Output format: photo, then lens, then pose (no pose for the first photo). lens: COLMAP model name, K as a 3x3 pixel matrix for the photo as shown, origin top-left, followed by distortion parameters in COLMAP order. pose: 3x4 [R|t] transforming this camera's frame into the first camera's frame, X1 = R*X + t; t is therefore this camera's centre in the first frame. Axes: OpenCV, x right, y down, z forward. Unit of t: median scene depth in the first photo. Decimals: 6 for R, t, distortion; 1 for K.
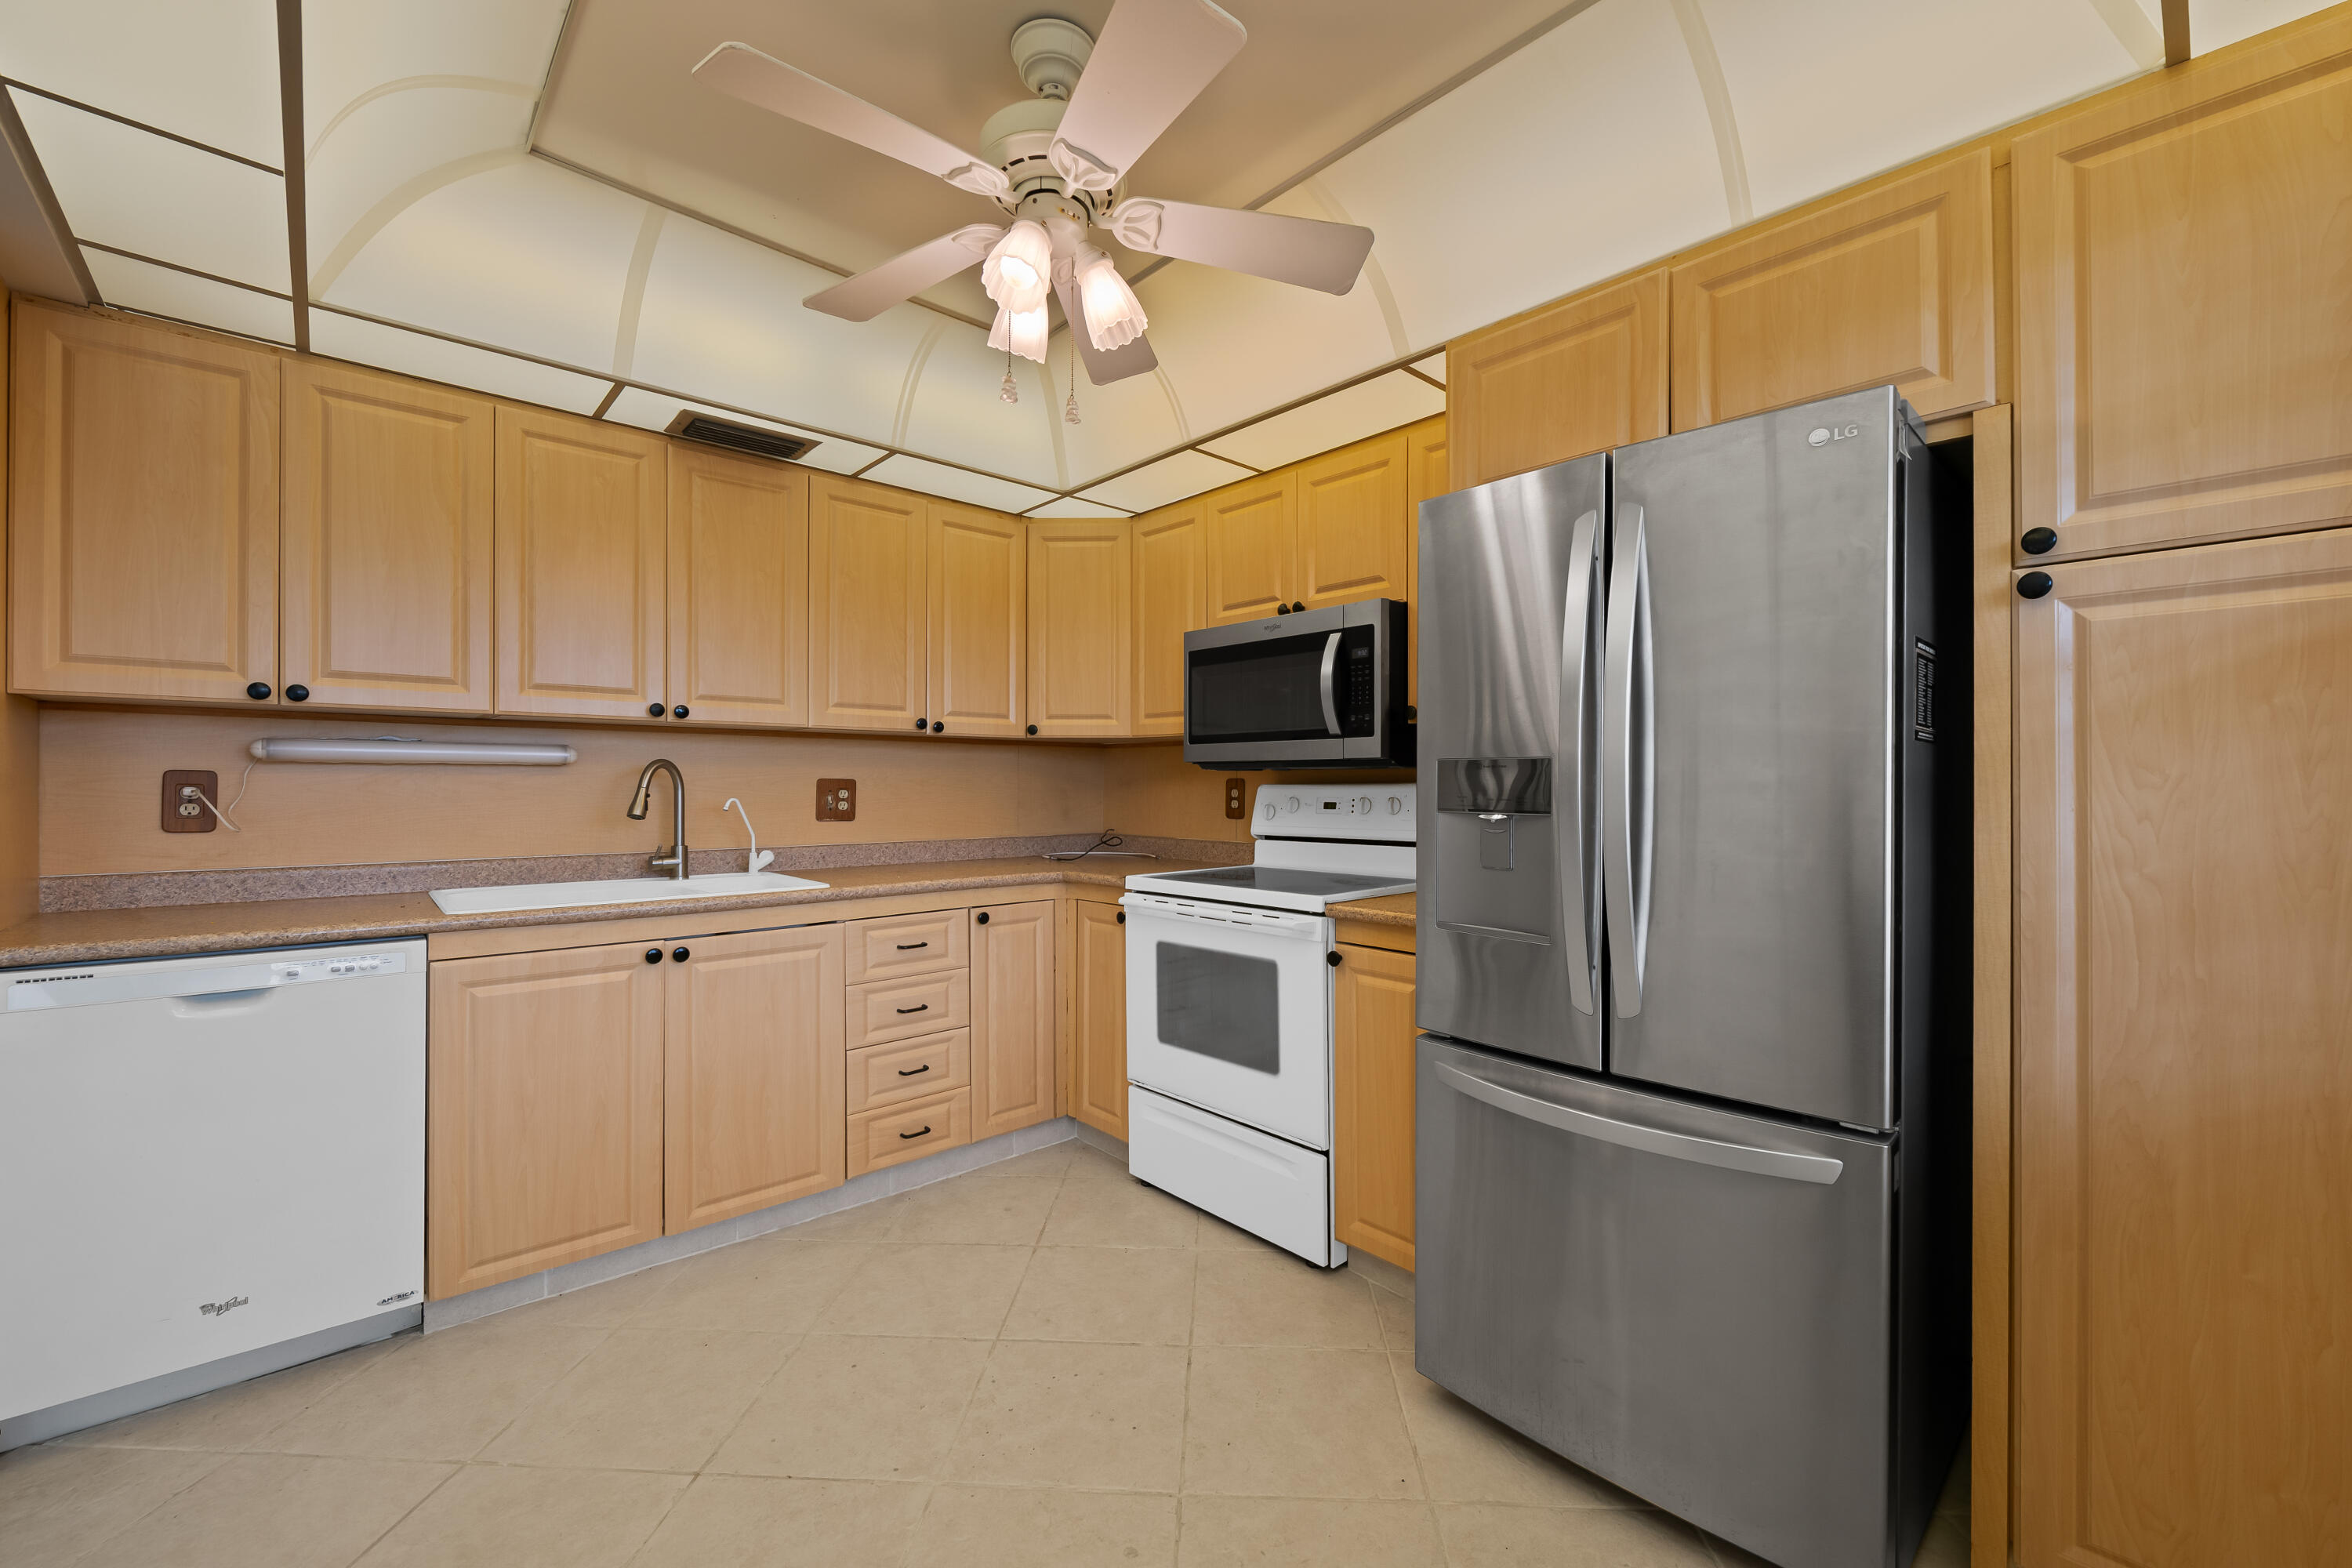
lens RADIAL K [[950.0, 0, 1191.9], [0, 950.0, 781.5], [0, 0, 1]] dist [-0.003442, -0.001240]
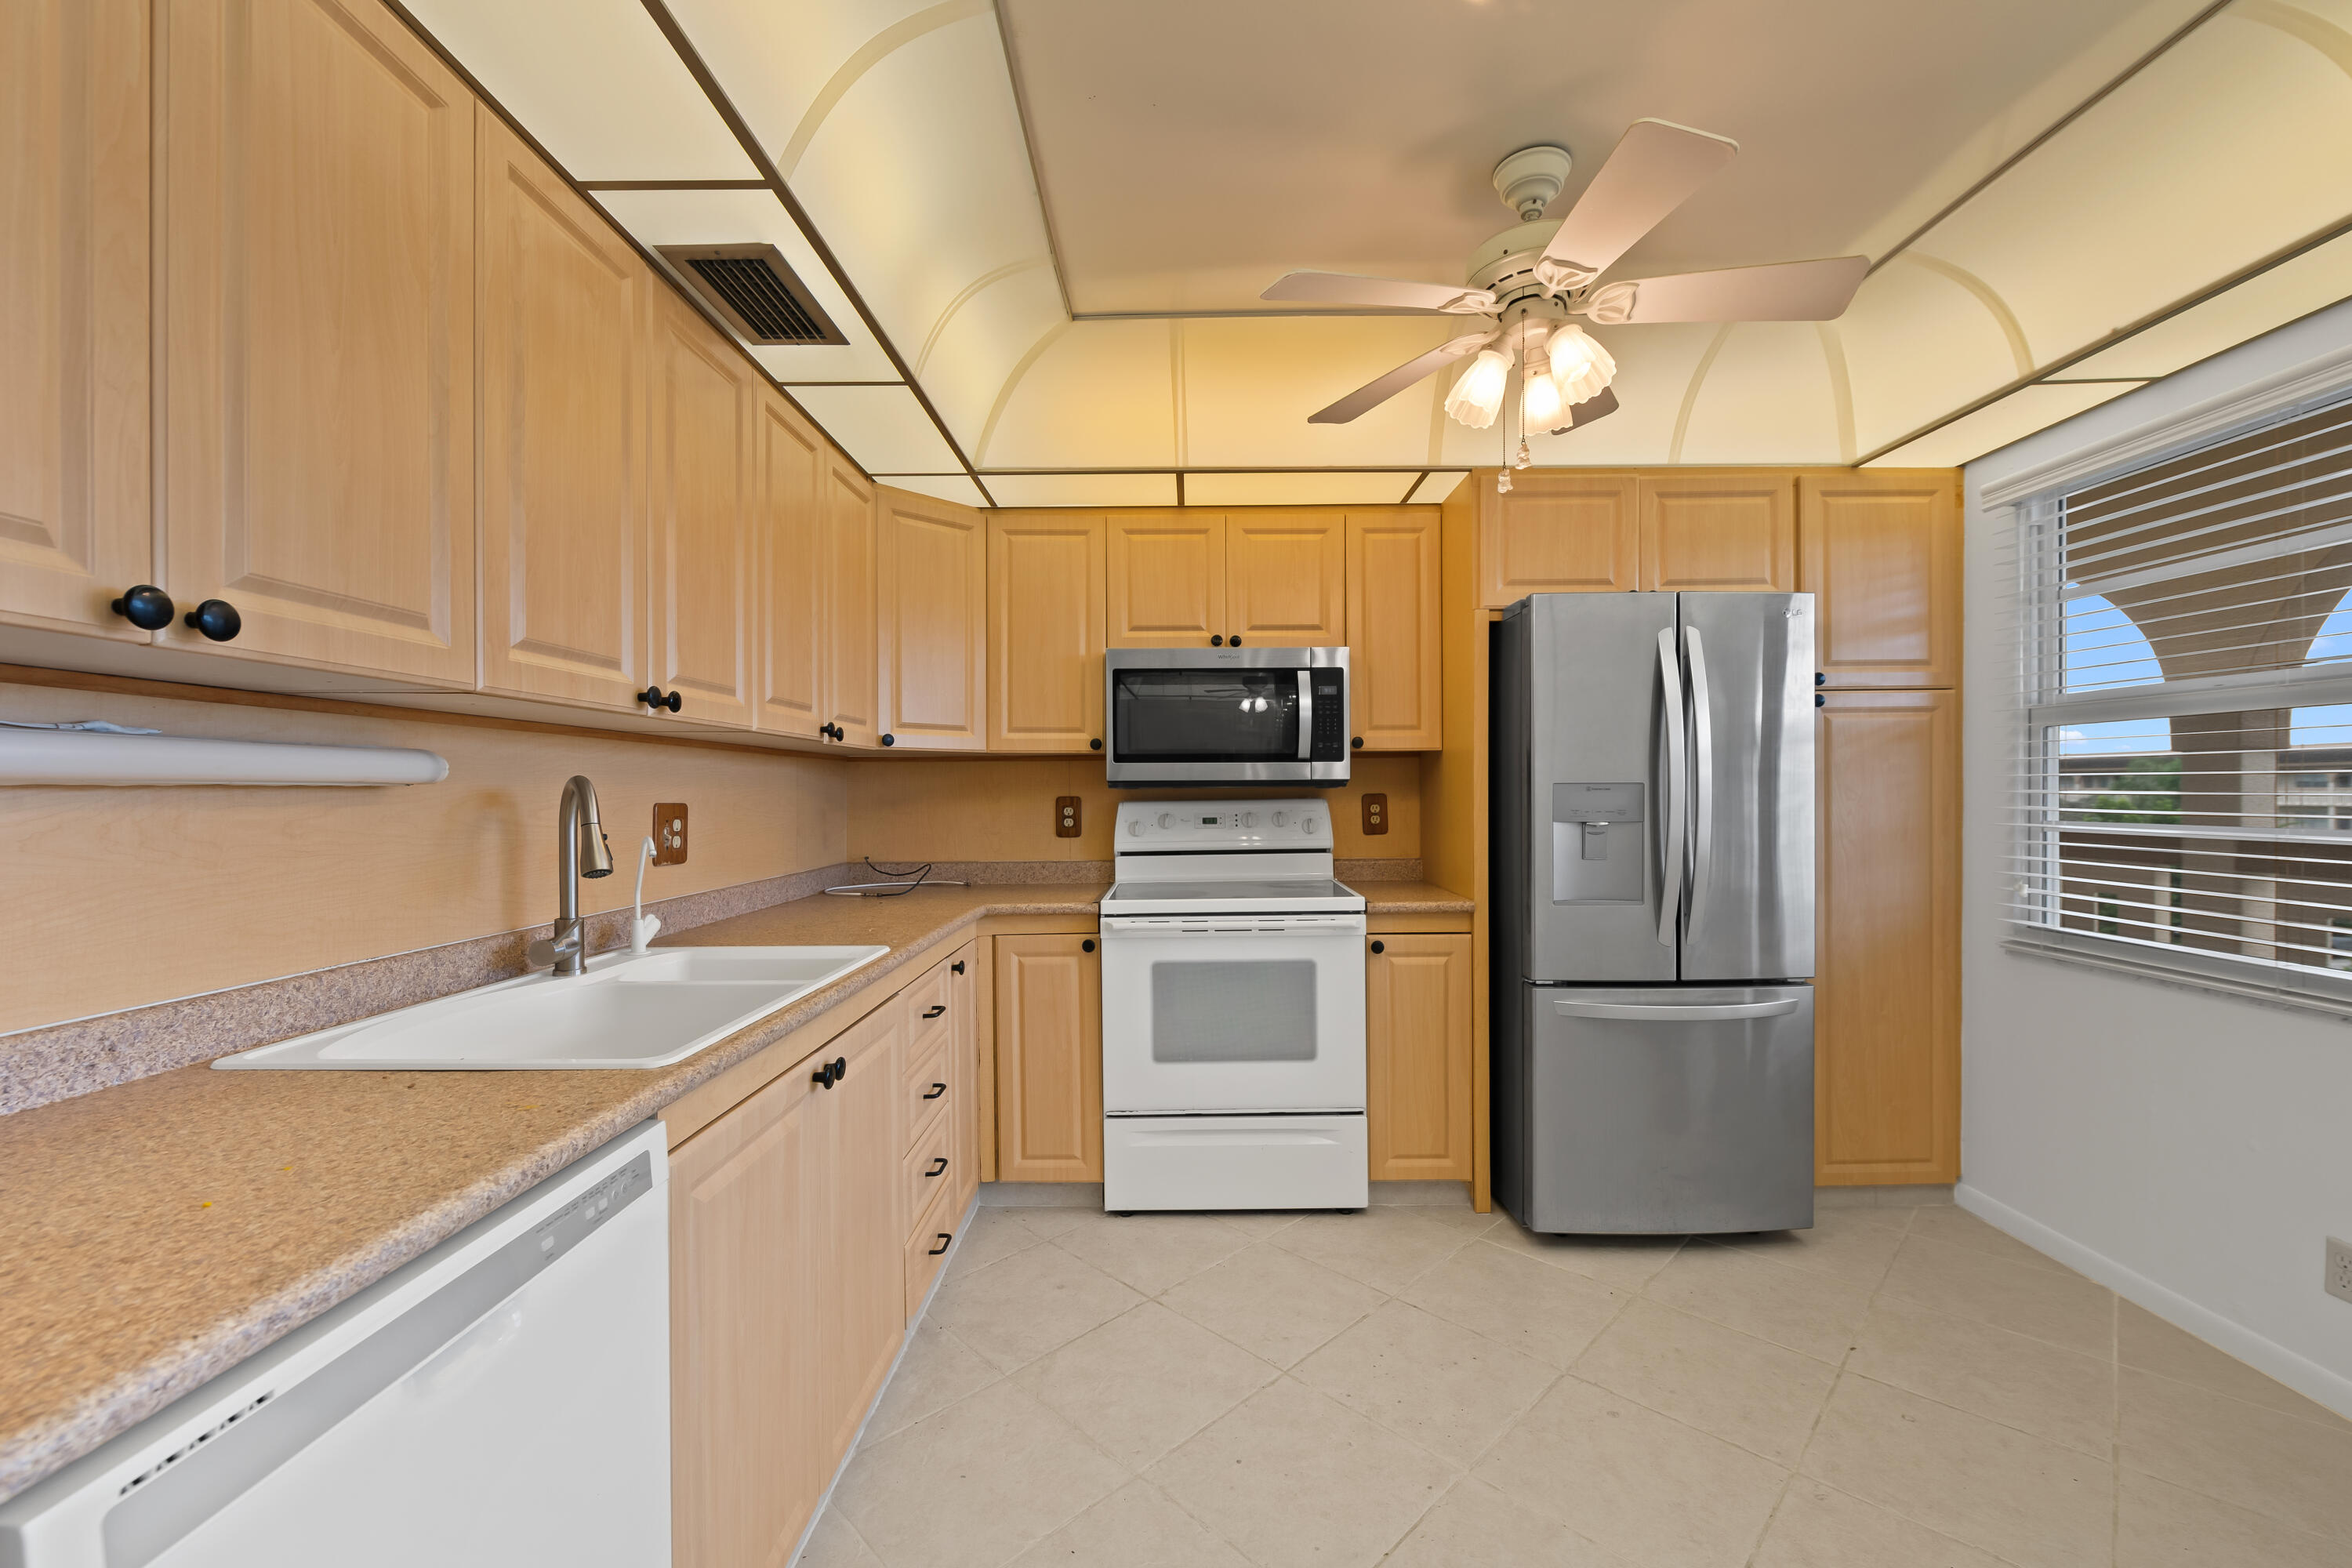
lens RADIAL K [[950.0, 0, 1172.8], [0, 950.0, 795.8], [0, 0, 1]] dist [-0.003442, -0.001240]
pose [[0.671541, -0.010032, 0.740900, -0.747512], [0.006034, 0.999949, 0.008070, -0.013529], [-0.740943, -0.000949, 0.671567, 0.316224]]
